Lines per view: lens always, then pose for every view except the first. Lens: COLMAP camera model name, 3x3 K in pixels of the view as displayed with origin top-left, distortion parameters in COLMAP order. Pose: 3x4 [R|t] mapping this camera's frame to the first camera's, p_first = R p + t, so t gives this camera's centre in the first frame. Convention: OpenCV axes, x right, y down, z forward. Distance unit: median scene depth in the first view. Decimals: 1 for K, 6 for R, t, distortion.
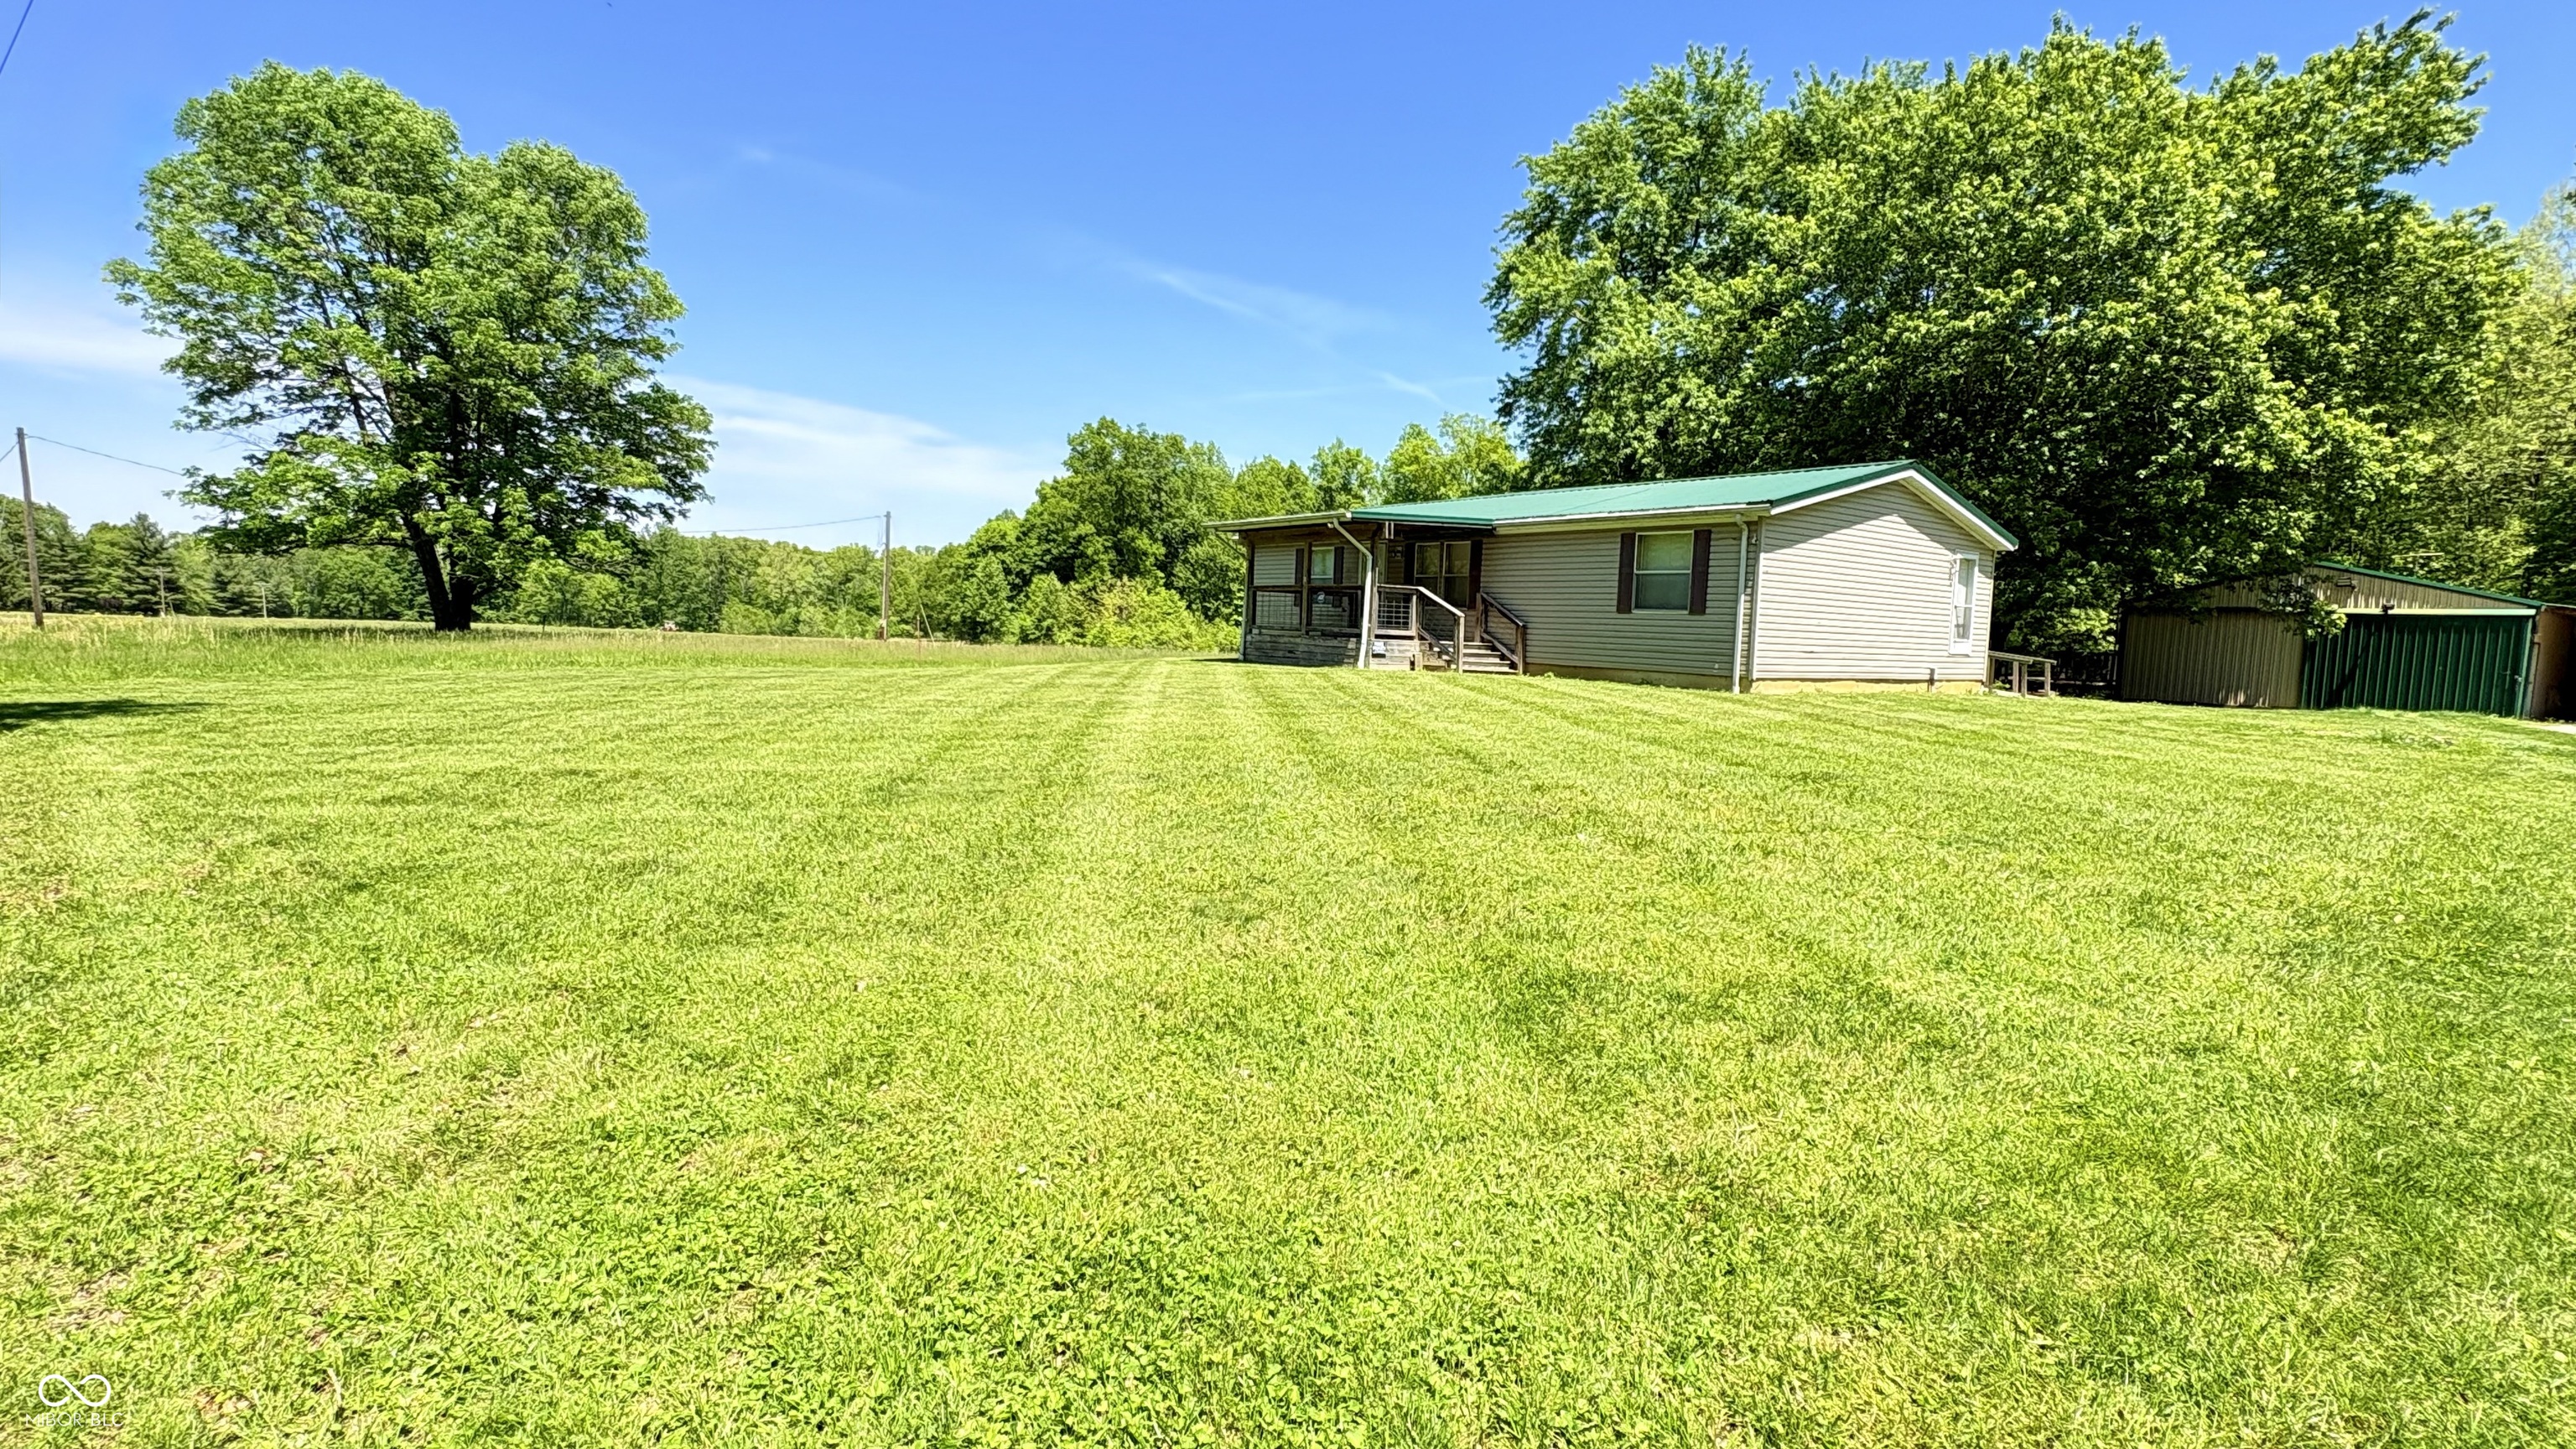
lens RADIAL K [[1193.3, 0, 1283.6], [0, 1193.3, 722.2], [0, 0, 1]] dist [0.002099, -0.001327]
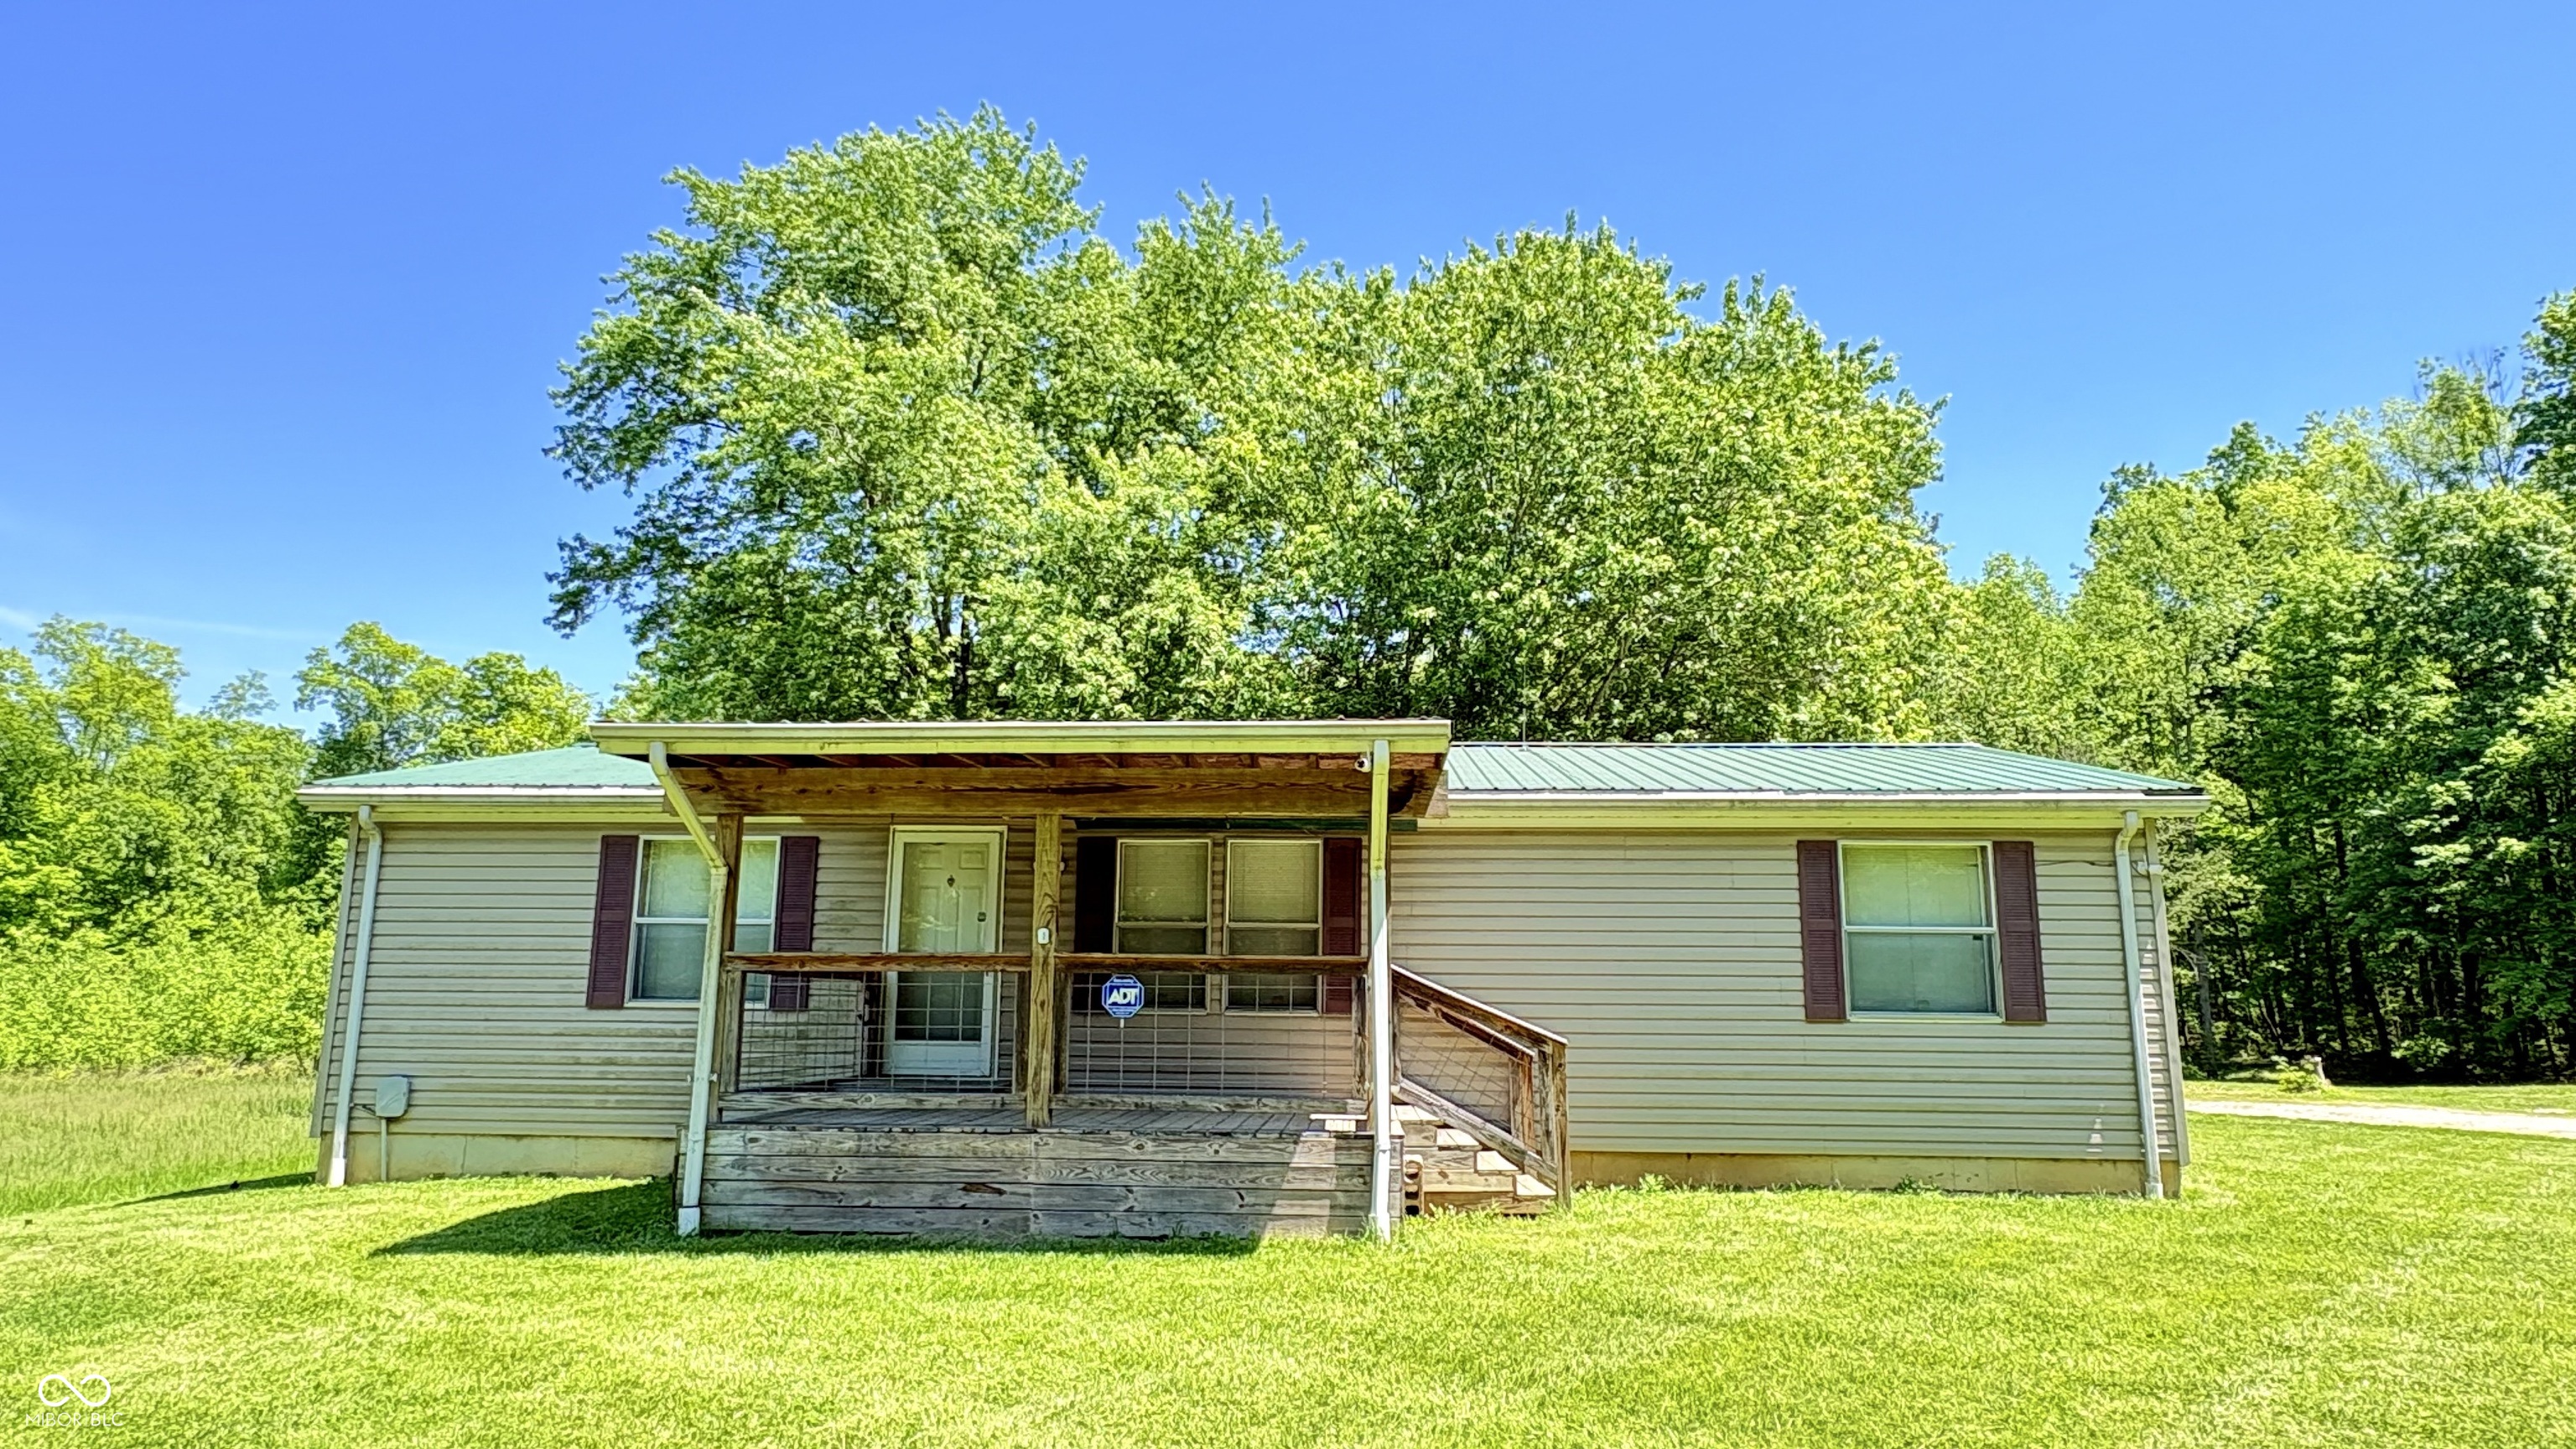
lens RADIAL K [[1514.1, 0, 1294.5], [0, 1514.1, 726.1], [0, 0, 1]] dist [-0.007090, 0.012987]
pose [[0.630112, 0.110963, 0.768535, -0.206019], [0.078068, 0.975669, -0.204877, -0.074971], [-0.772570, 0.189093, 0.606118, 0.604375]]
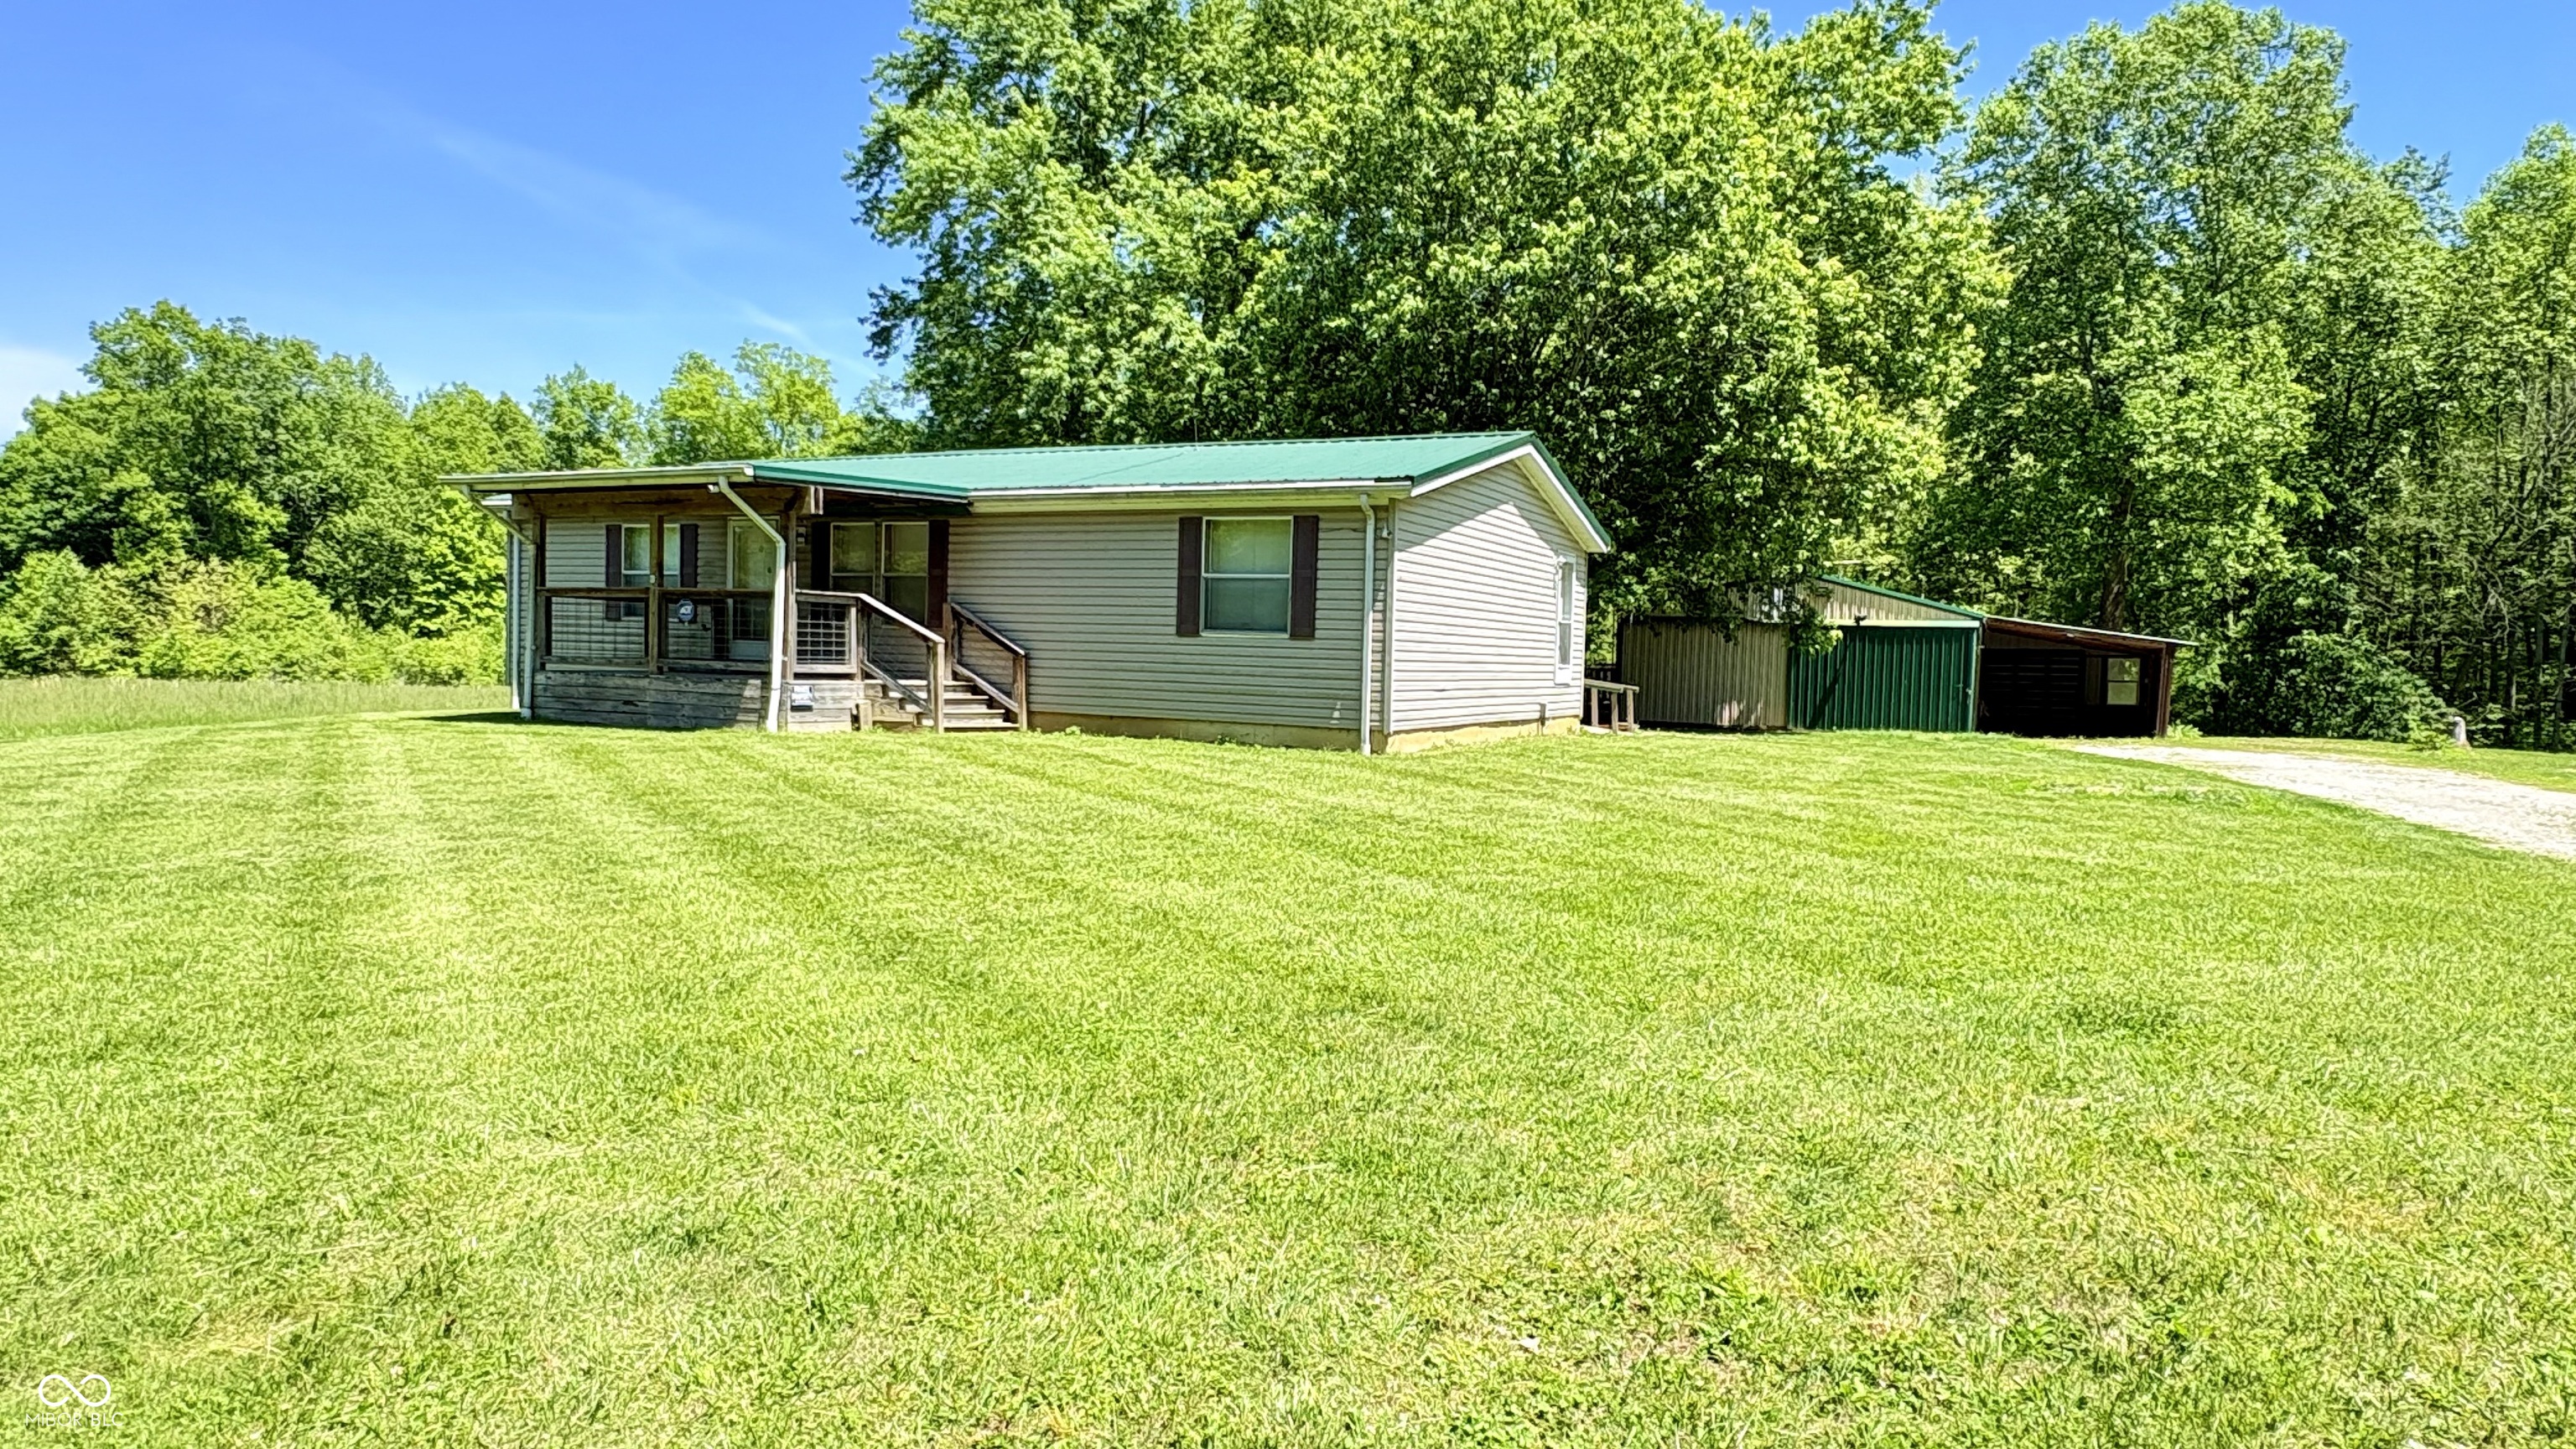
lens RADIAL K [[1514.1, 0, 1288.7], [0, 1514.1, 734.5], [0, 0, 1]] dist [-0.007090, 0.012987]
pose [[0.883351, -0.036676, 0.467274, -0.047331], [0.041960, 0.999119, -0.000903, -0.025393], [-0.466829, 0.020405, 0.884112, 0.172756]]
